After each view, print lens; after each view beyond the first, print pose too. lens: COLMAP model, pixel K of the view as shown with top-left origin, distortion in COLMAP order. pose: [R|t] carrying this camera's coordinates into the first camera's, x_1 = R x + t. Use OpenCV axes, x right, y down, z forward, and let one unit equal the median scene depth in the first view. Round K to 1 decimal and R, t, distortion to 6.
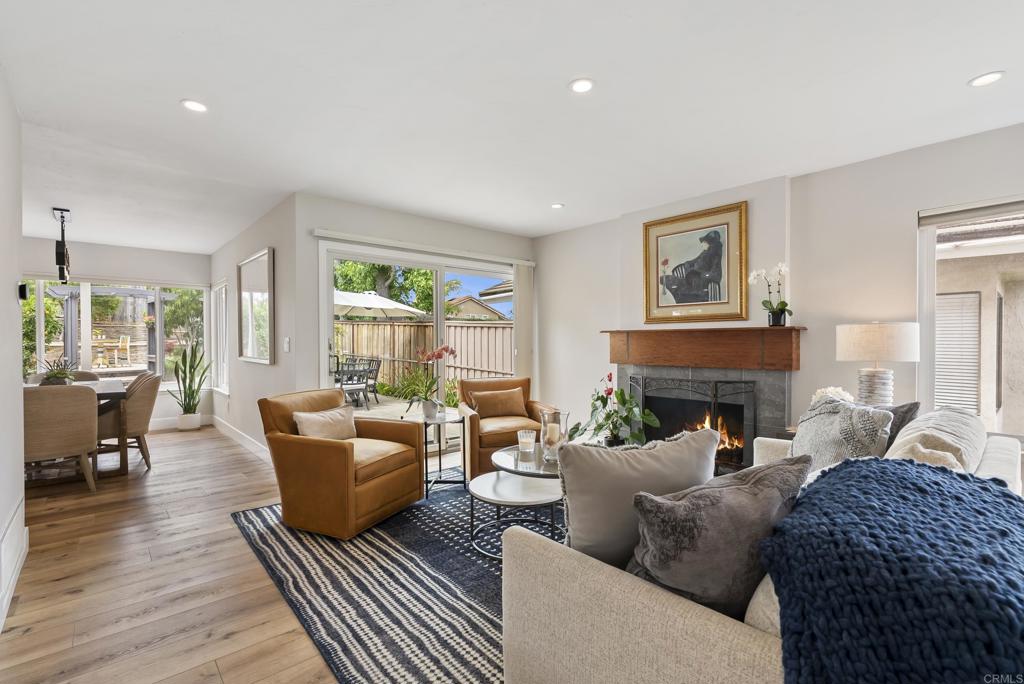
lens RADIAL K [[464.7, 0, 512.2], [0, 464.7, 344.4], [0, 0, 1]] dist [-0.001980, 0.000113]
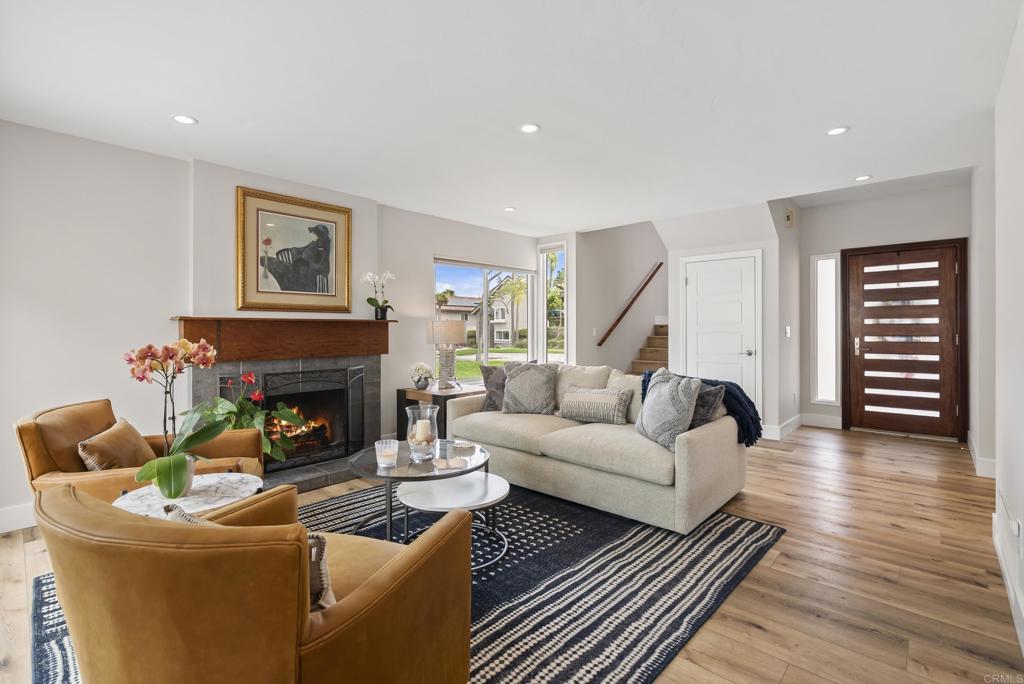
lens RADIAL K [[464.7, 0, 512.4], [0, 464.7, 331.4], [0, 0, 1]] dist [-0.001980, 0.000113]
pose [[-0.096607, 0.000462, 0.995323, -1.056199], [0.011905, 0.999929, 0.000691, -0.005158], [-0.995251, 0.011917, -0.096605, 1.133038]]
